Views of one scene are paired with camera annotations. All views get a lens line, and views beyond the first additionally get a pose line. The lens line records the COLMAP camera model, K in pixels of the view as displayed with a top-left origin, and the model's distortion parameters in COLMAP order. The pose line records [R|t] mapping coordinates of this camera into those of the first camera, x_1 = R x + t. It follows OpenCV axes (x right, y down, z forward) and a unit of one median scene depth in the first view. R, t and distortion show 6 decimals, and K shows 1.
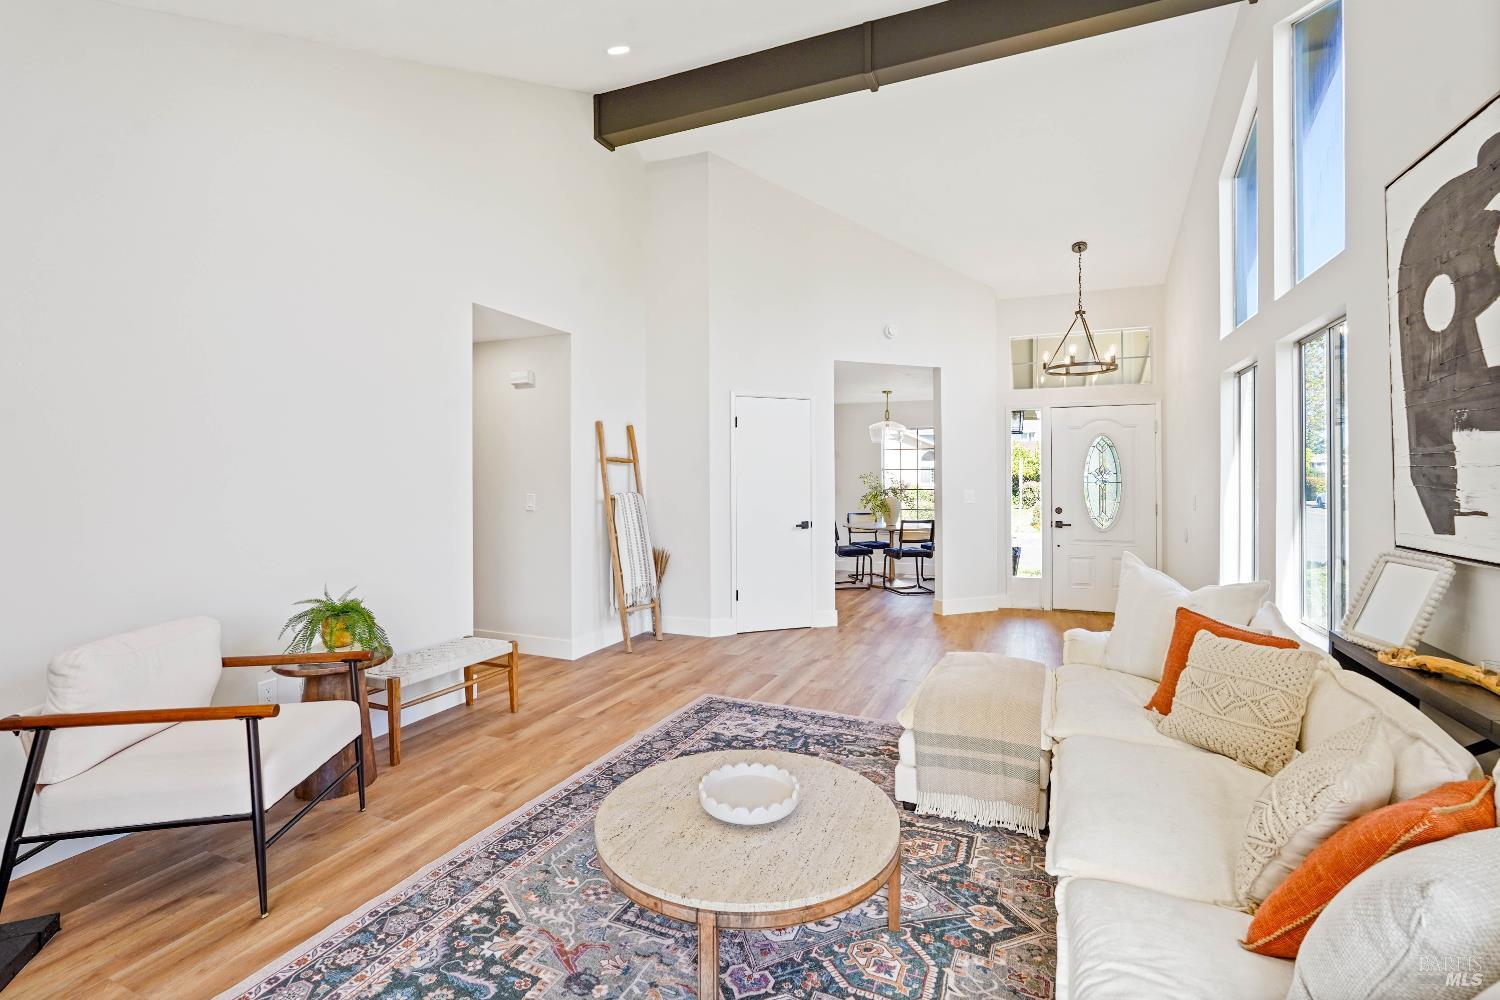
lens RADIAL K [[659.6, 0, 747.0], [0, 659.6, 479.6], [0, 0, 1]] dist [0.000153, 0.000149]
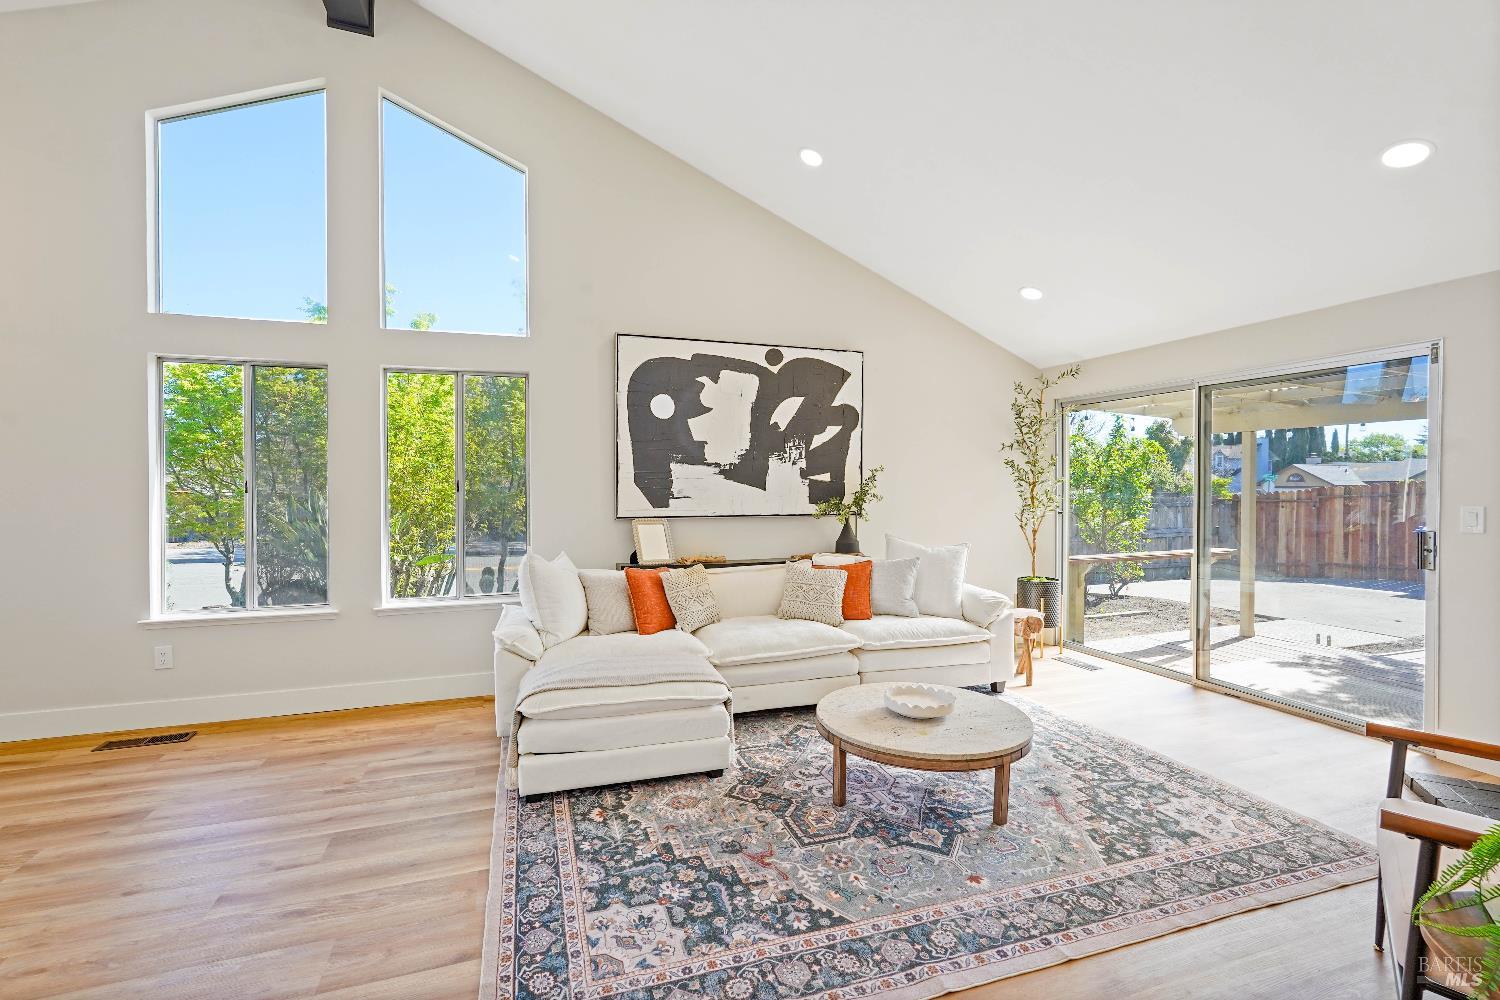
lens RADIAL K [[659.6, 0, 747.0], [0, 659.6, 479.6], [0, 0, 1]] dist [0.000153, 0.000149]
pose [[-0.669077, 0.007144, 0.743159, -0.648208], [-0.000002, 0.999954, -0.009615, 0.005717], [-0.743193, -0.006435, -0.669046, 1.779326]]
